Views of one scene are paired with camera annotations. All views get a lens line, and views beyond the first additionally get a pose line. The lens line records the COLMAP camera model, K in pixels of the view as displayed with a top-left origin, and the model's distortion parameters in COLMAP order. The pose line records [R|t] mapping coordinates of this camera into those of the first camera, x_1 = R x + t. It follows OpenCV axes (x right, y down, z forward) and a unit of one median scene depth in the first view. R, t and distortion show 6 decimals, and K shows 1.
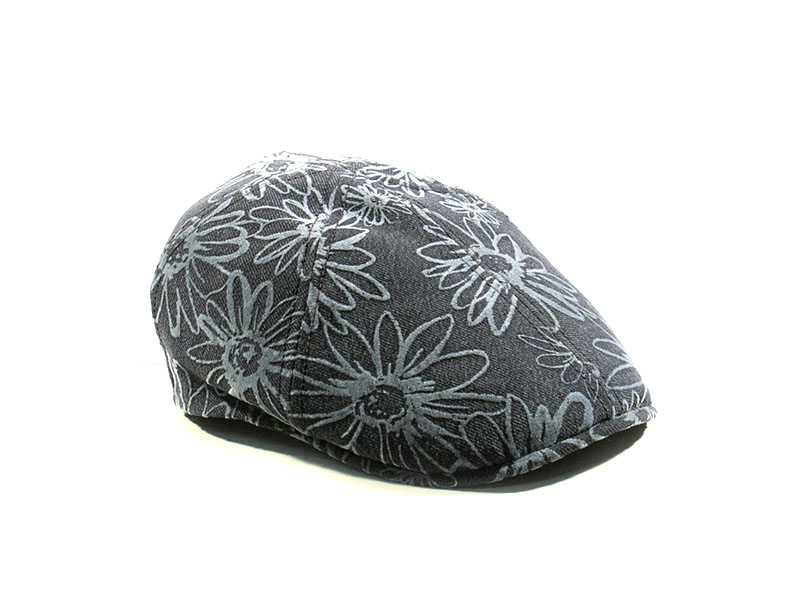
lens RADIAL K [[1459.8, 0, 400.0], [0, 1459.8, 300.0], [0, 0, 1]] dist [0.006766, -0.085678]
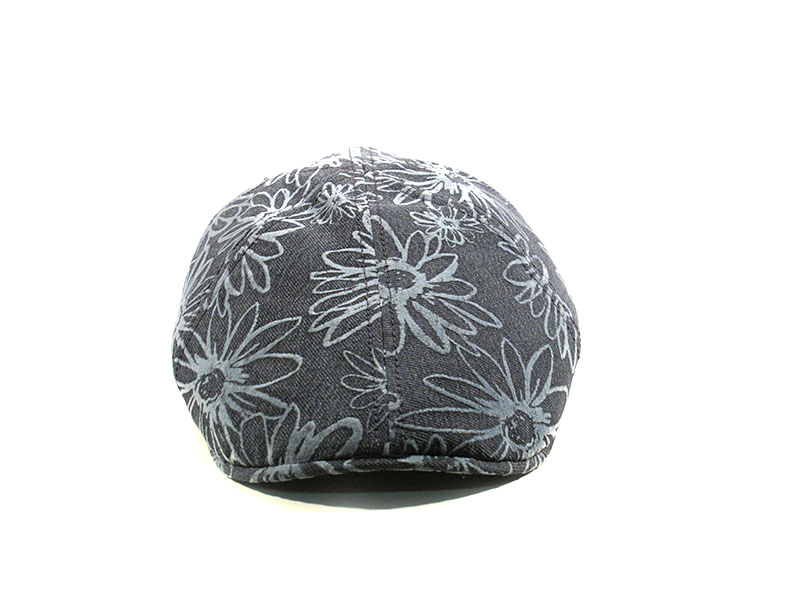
lens RADIAL K [[1459.8, 0, 400.0], [0, 1459.8, 300.0], [0, 0, 1]] dist [0.006766, -0.085678]
pose [[0.737416, 0.174397, -0.652536, 0.733861], [-0.169623, 0.982947, 0.071016, -0.084357], [0.653794, 0.058317, 0.754422, 0.277505]]
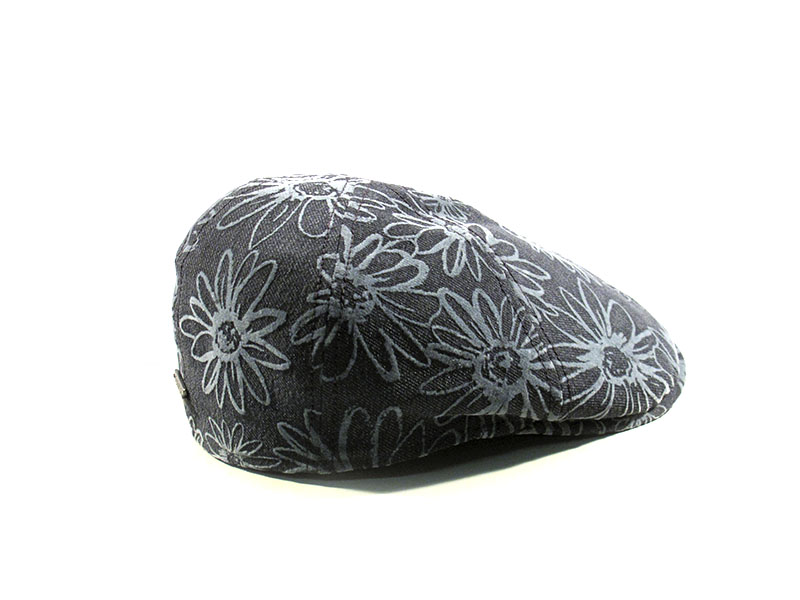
lens RADIAL K [[1459.8, 0, 400.0], [0, 1459.8, 300.0], [0, 0, 1]] dist [0.006766, -0.085678]
pose [[0.431644, -0.218542, 0.875170, -0.975311], [0.234955, 0.963957, 0.124831, -0.140746], [-0.870907, 0.151743, 0.467434, 0.598236]]
